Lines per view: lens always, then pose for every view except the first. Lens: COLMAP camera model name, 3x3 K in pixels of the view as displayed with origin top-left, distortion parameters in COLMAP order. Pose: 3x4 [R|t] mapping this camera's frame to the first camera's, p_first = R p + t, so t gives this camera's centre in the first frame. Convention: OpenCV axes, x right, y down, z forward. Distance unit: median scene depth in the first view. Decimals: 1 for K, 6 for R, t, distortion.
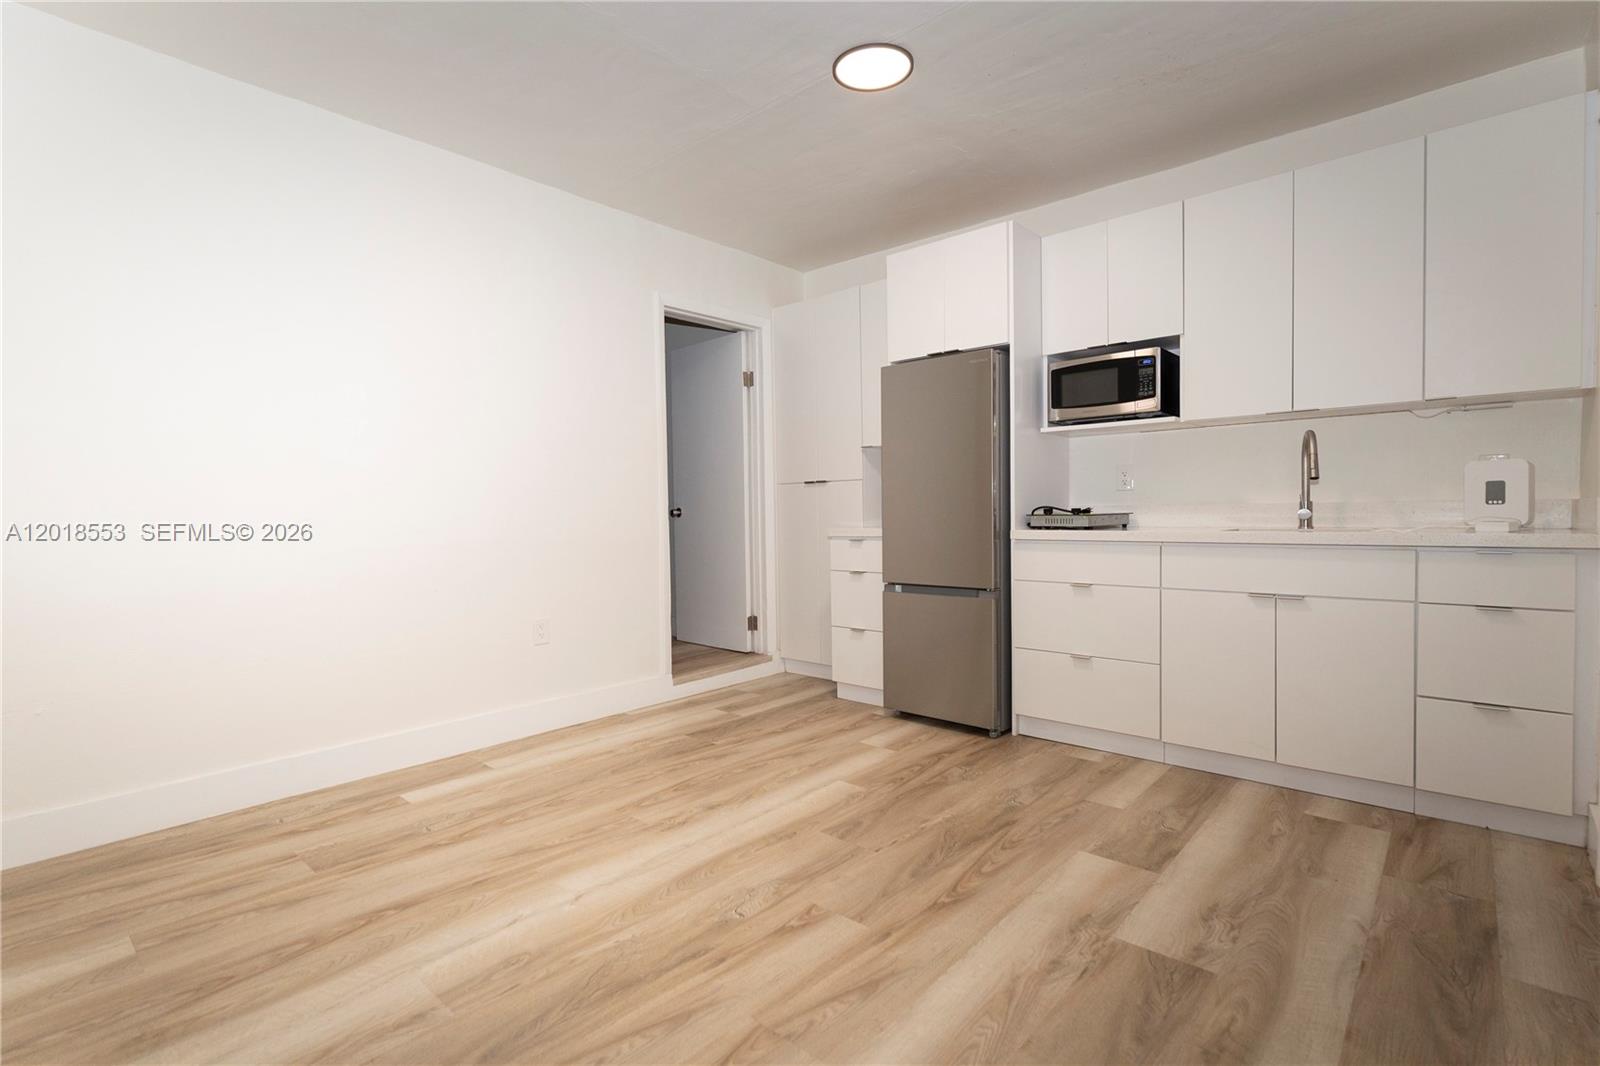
lens RADIAL K [[753.9, 0, 783.6], [0, 753.9, 533.9], [0, 0, 1]] dist [0.000045, 0.000373]
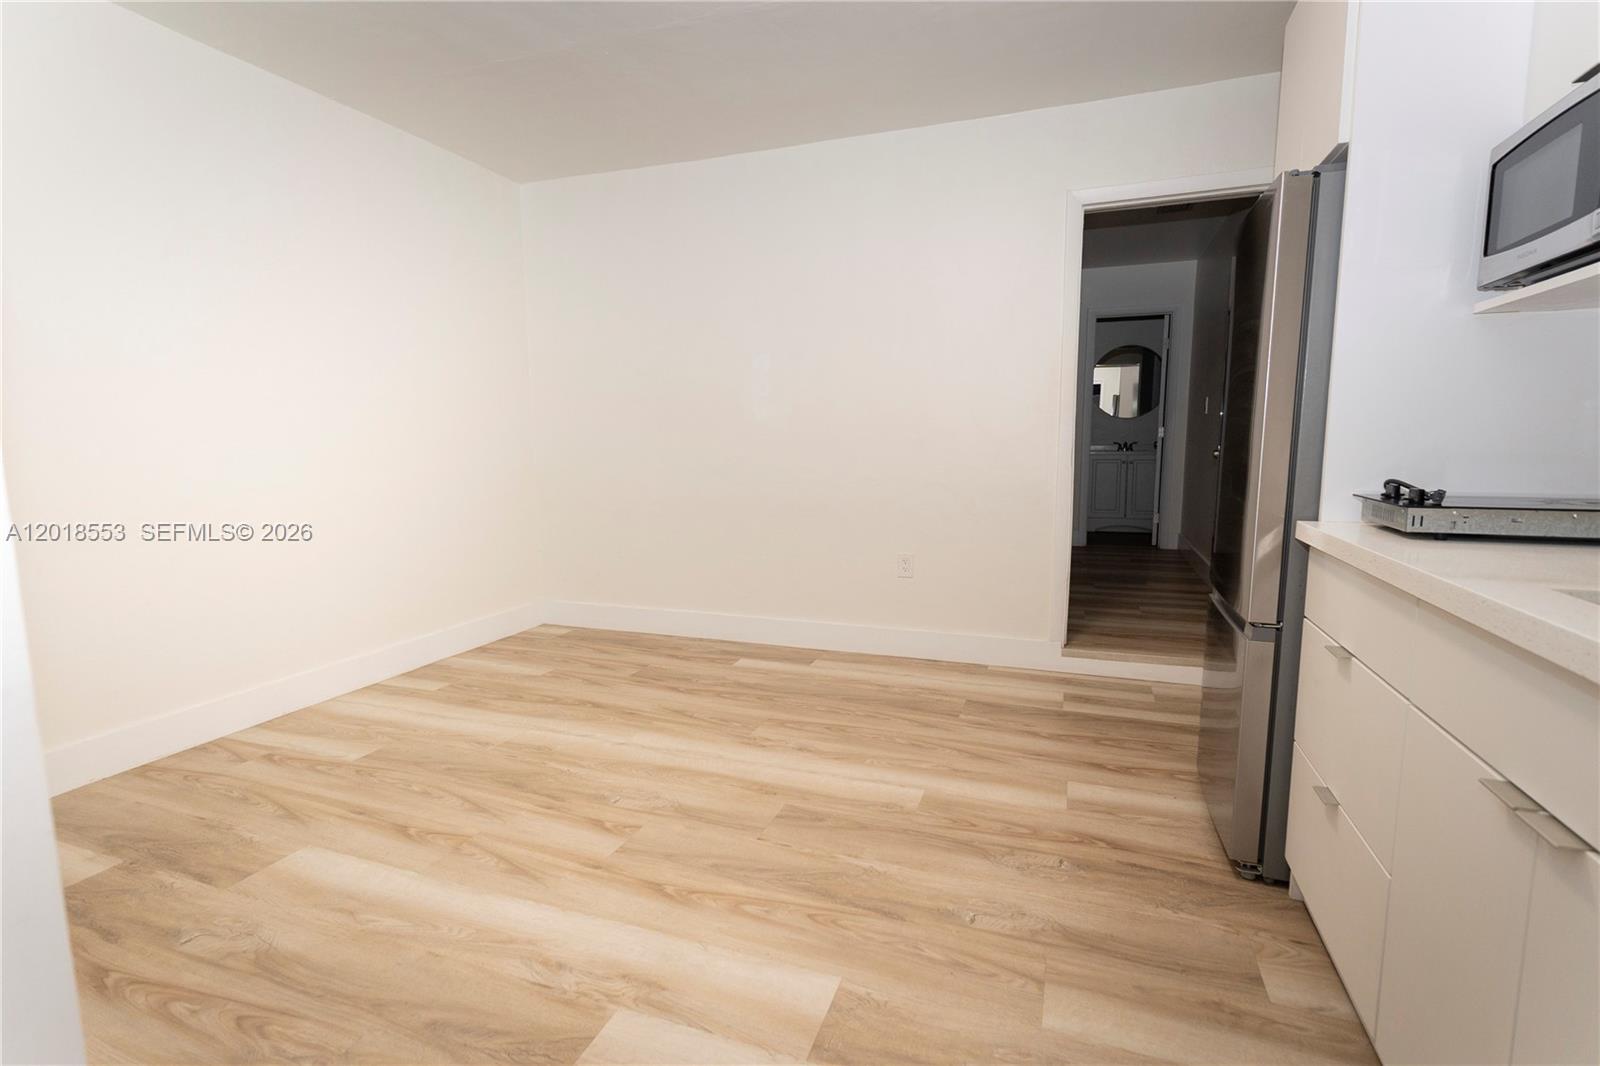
lens RADIAL K [[753.9, 0, 783.6], [0, 753.9, 533.9], [0, 0, 1]] dist [0.000045, 0.000373]
pose [[0.369168, 0.129009, -0.920365, 0.782442], [-0.028178, 0.991417, 0.127666, -0.063621], [0.928935, -0.021197, 0.369635, 0.566805]]
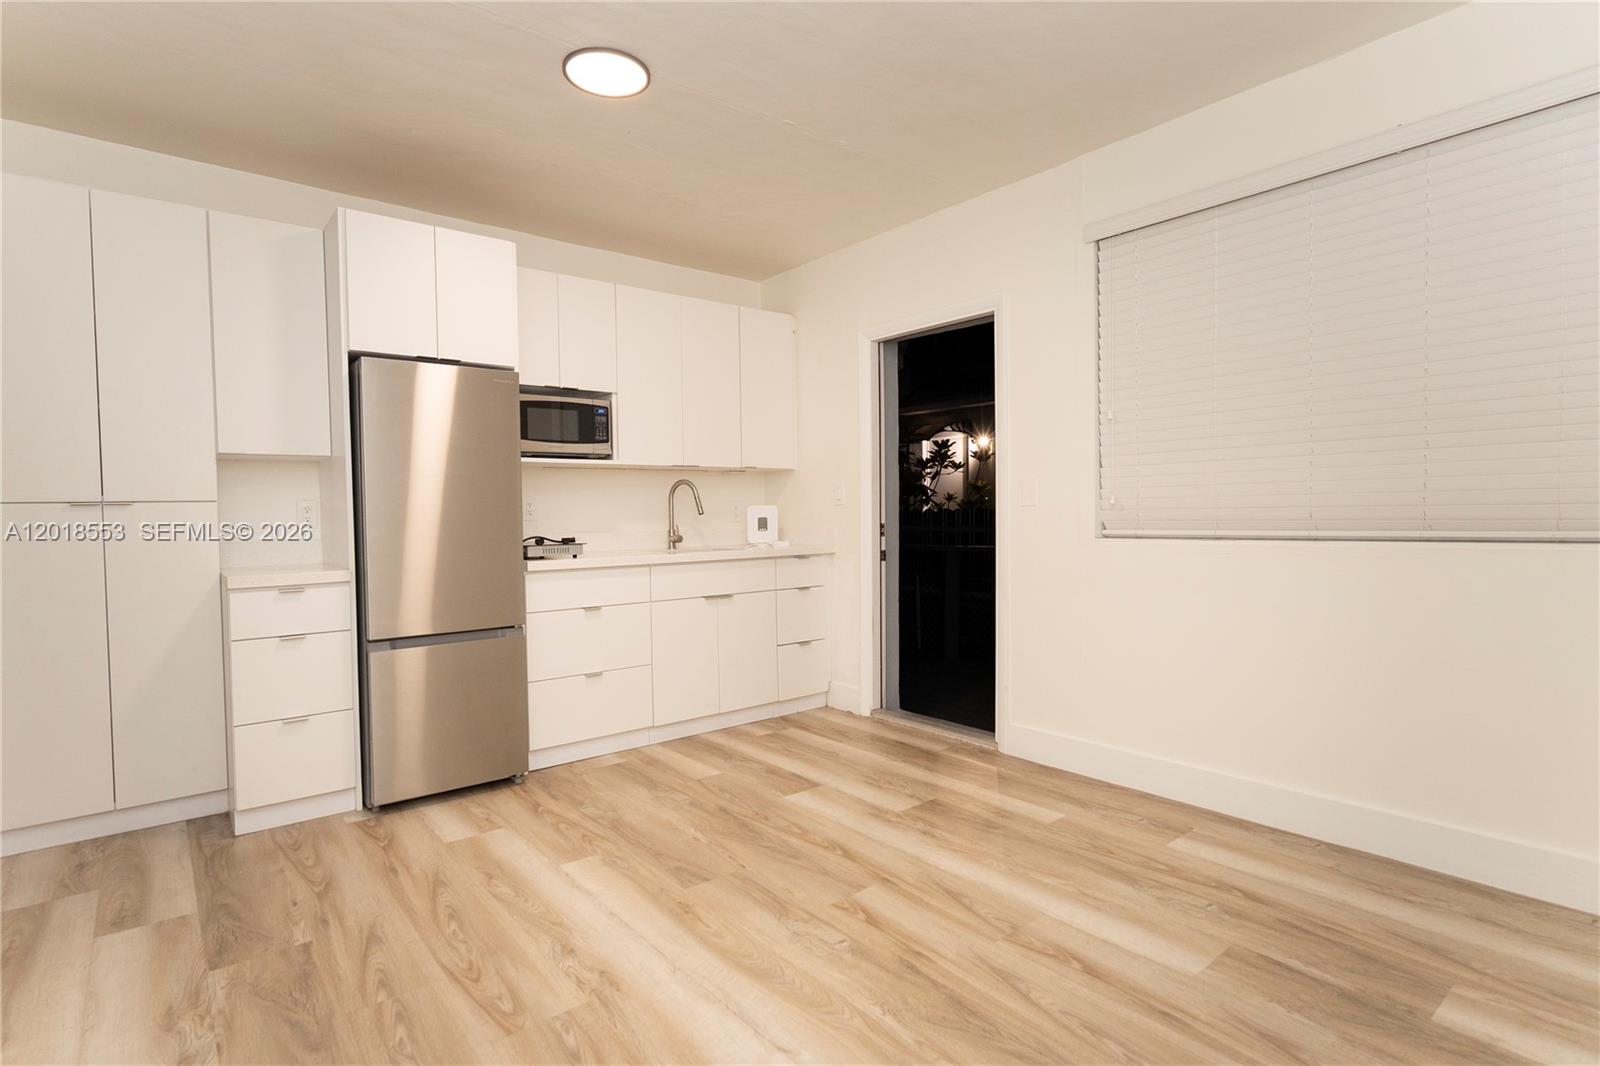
lens RADIAL K [[796.1, 0, 775.9], [0, 796.1, 532.7], [0, 0, 1]] dist [-0.003916, -0.000617]
pose [[0.153208, -0.013527, 0.988101, -0.791426], [0.043793, 0.999017, 0.006886, -0.042645], [-0.987223, 0.042217, 0.153650, 0.630051]]
